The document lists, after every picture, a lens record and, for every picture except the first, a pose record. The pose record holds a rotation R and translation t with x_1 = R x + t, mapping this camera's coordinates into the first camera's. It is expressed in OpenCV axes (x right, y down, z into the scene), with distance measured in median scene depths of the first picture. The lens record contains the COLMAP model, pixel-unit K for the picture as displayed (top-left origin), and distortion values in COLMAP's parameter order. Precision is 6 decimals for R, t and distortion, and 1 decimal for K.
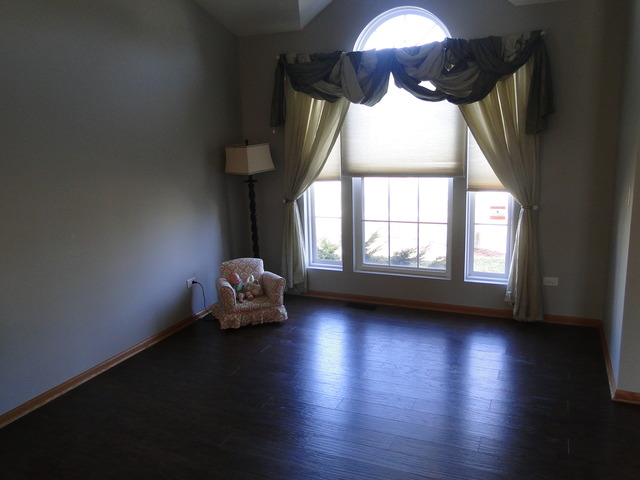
lens RADIAL K [[526.2, 0, 318.8], [0, 526.2, 238.9], [0, 0, 1]] dist [-0.000715, -0.005386]
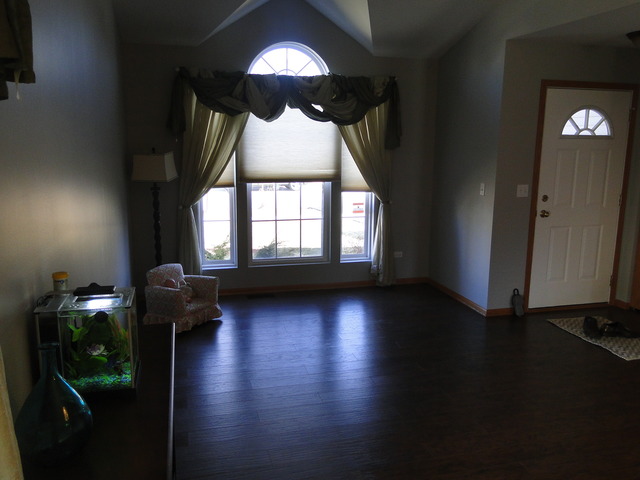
lens RADIAL K [[526.2, 0, 318.8], [0, 526.2, 238.9], [0, 0, 1]] dist [-0.000715, -0.005386]
pose [[0.785061, -0.080103, 0.614217, -0.555245], [0.090698, 0.995781, 0.013939, 0.000446], [-0.612742, 0.044765, 0.789014, 0.021113]]
